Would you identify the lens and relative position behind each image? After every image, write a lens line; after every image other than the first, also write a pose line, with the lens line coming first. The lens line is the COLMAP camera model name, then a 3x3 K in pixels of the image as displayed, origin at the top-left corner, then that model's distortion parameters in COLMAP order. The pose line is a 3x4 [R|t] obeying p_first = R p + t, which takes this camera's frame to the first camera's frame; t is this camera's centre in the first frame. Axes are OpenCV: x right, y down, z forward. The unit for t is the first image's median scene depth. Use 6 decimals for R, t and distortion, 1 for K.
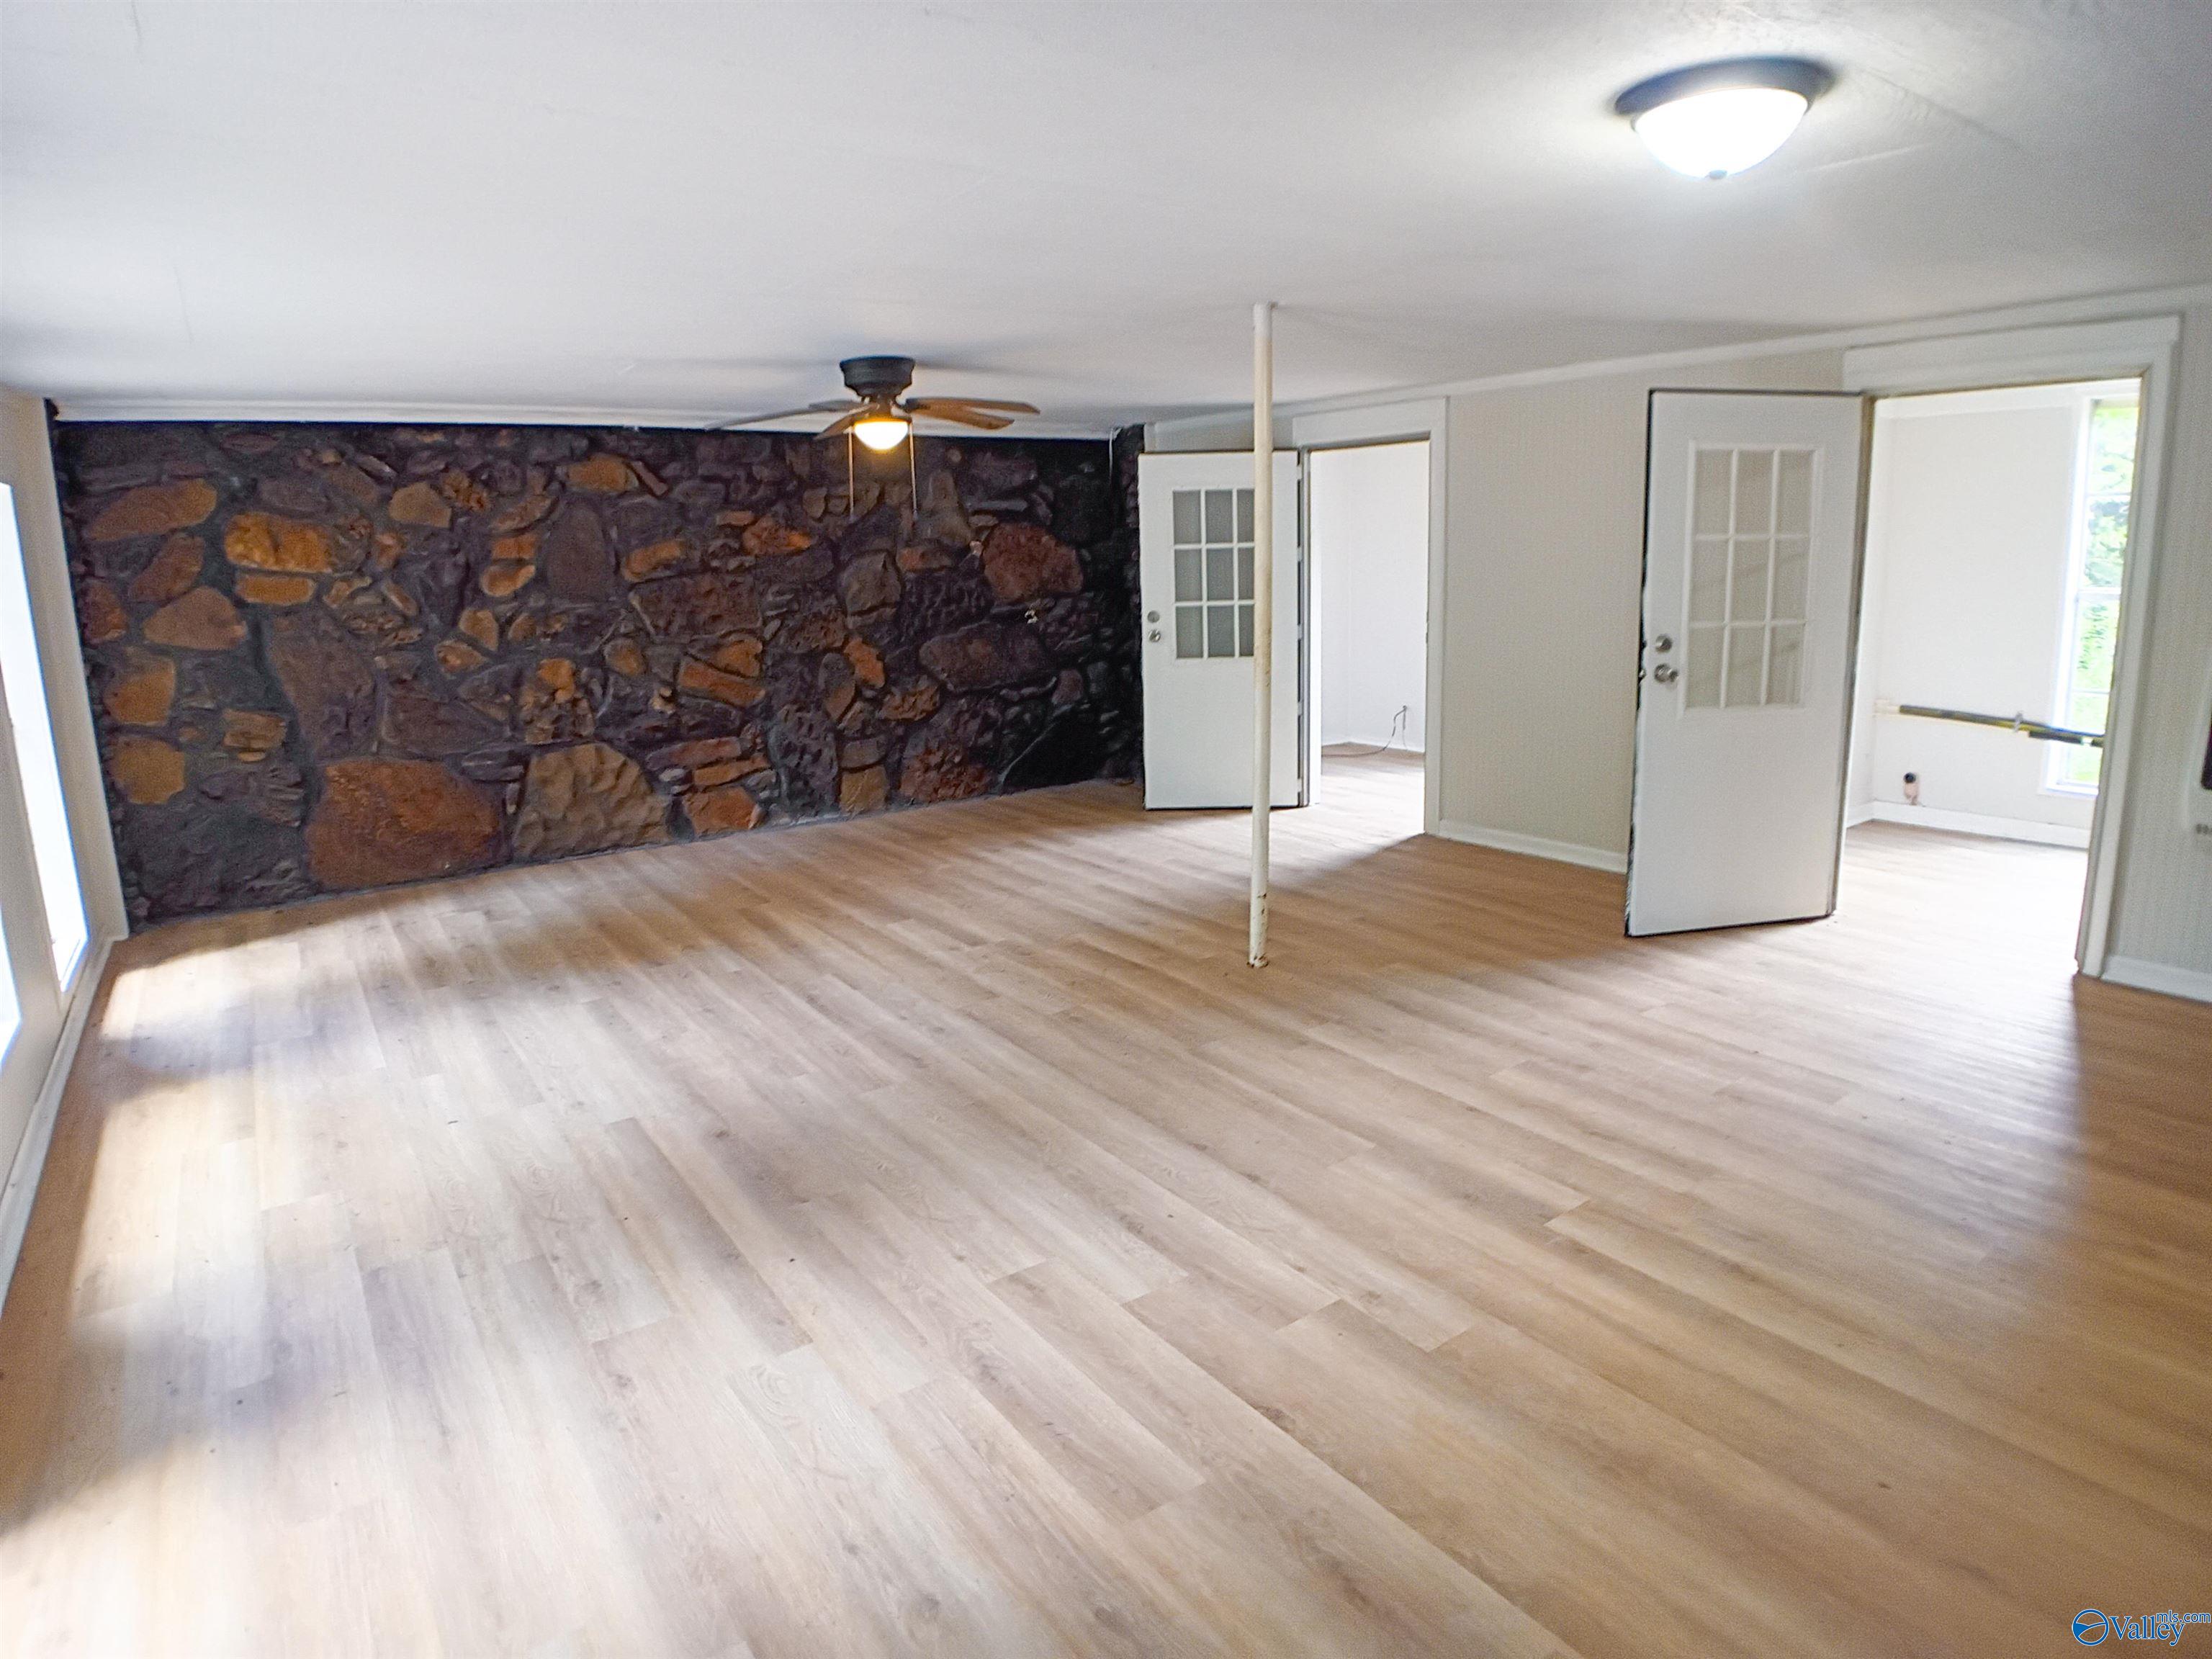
lens RADIAL K [[1287.8, 0, 1106.0], [0, 1287.8, 829.5], [0, 0, 1]] dist [-0.070075, 0.003419]
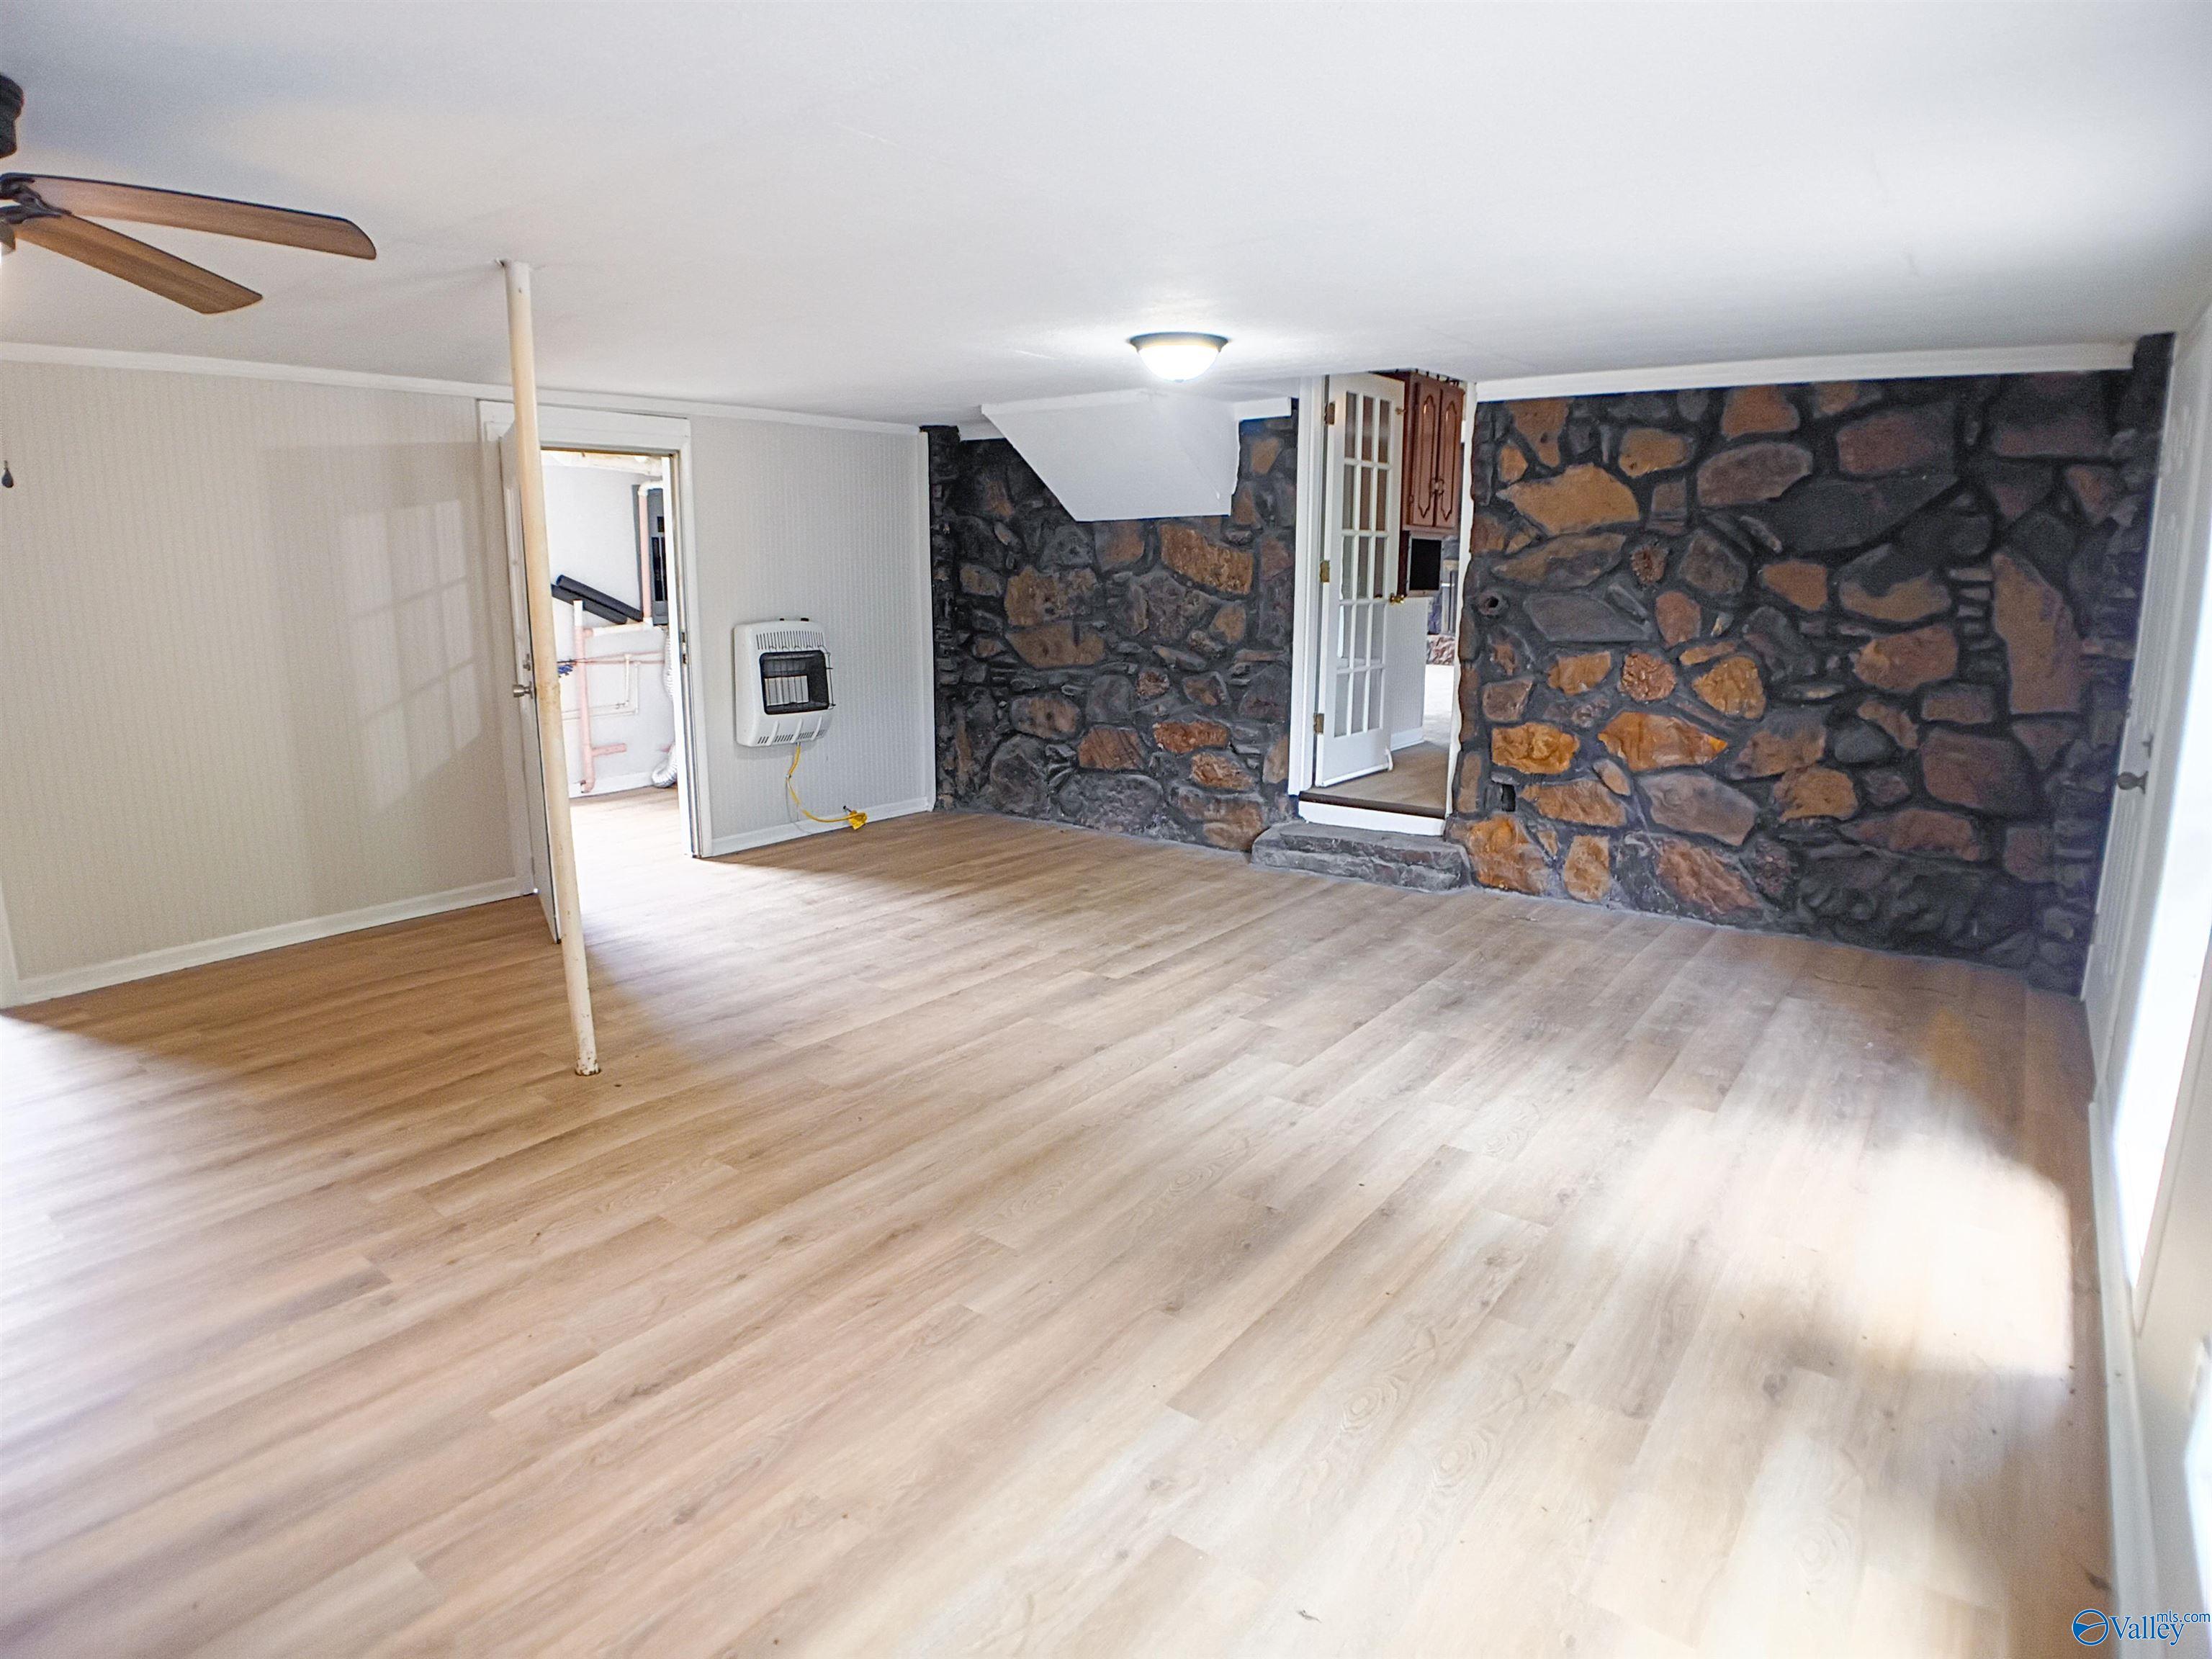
lens RADIAL K [[1287.8, 0, 1106.0], [0, 1287.8, 829.5], [0, 0, 1]] dist [-0.070075, 0.003419]
pose [[-0.330541, -0.161930, 0.929796, -0.979215], [0.205630, 0.949148, 0.238401, -0.226180], [-0.921118, 0.269995, -0.280435, 1.209814]]
